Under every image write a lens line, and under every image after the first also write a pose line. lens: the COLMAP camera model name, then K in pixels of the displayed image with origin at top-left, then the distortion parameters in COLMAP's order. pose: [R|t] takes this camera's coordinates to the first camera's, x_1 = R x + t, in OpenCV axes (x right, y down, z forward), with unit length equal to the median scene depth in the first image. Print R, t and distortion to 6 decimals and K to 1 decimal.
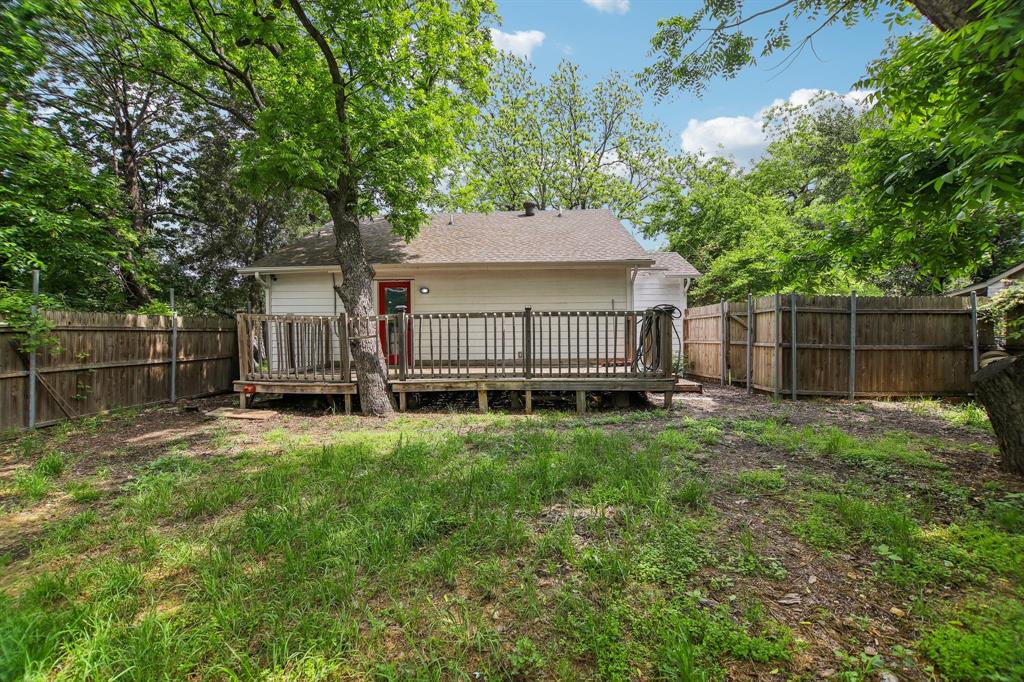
lens RADIAL K [[437.0, 0, 516.9], [0, 437.0, 328.4], [0, 0, 1]] dist [0.024219, -0.014477]
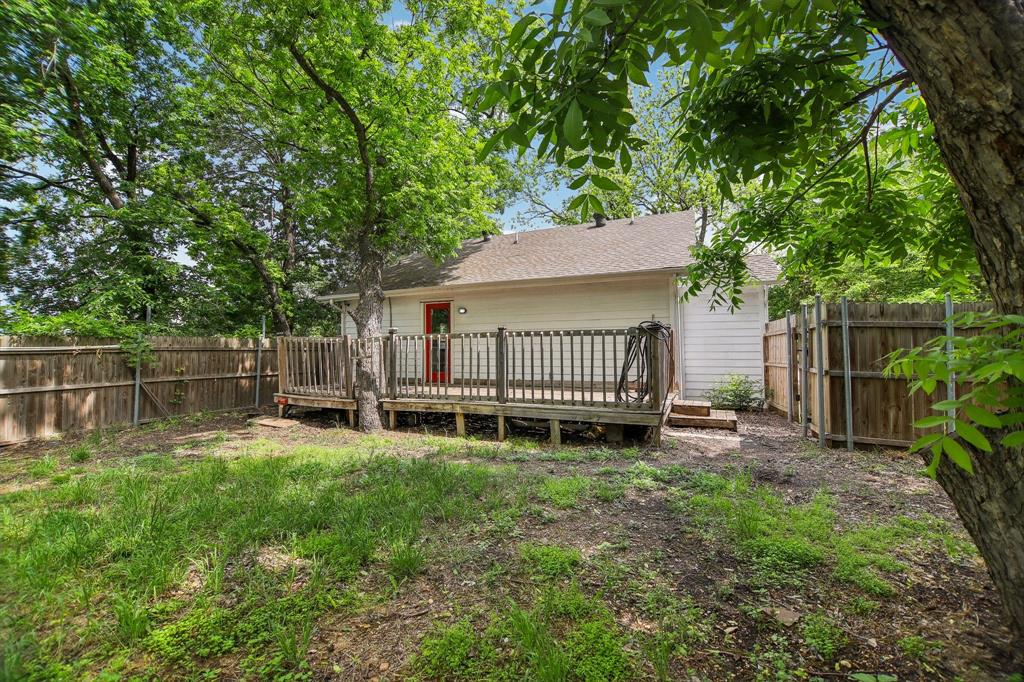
lens RADIAL K [[430.5, 0, 509.2], [0, 430.5, 334.8], [0, 0, 1]] dist [0.018616, -0.013837]
pose [[0.933706, -0.010393, -0.357890, 0.365562], [0.002601, 0.999749, -0.022245, -0.010515], [0.358031, 0.019840, 0.933499, 0.138814]]
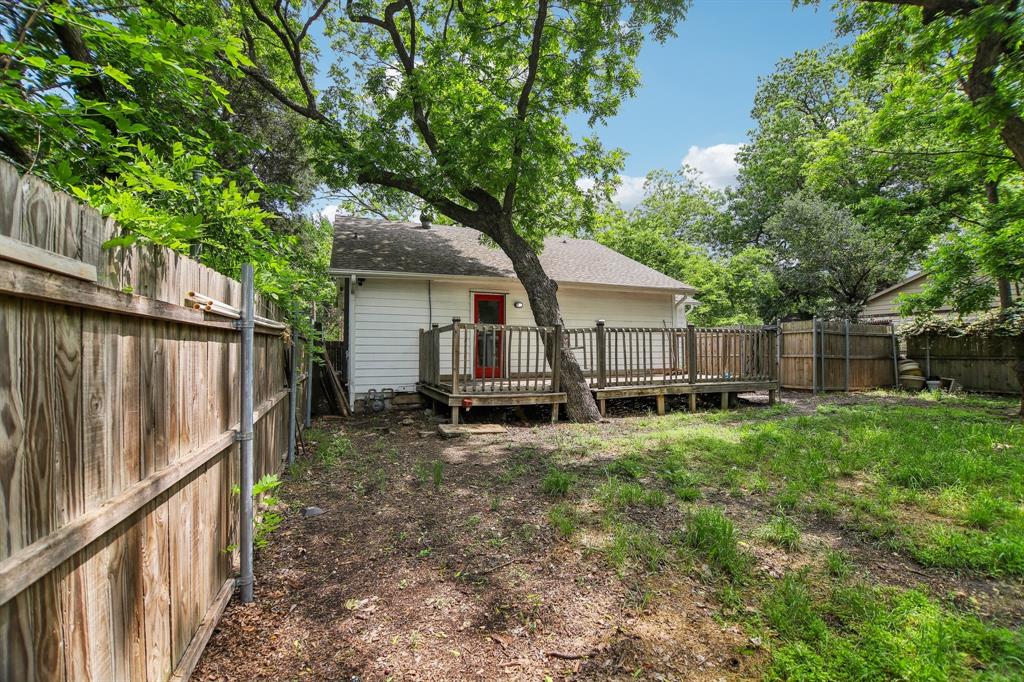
lens RADIAL K [[436.4, 0, 523.0], [0, 436.4, 342.5], [0, 0, 1]] dist [0.017861, -0.014531]
pose [[0.904054, 0.012575, 0.427233, -0.901577], [-0.009421, 0.999911, -0.009494, 0.016249], [-0.427314, 0.004558, 0.904092, 0.101353]]
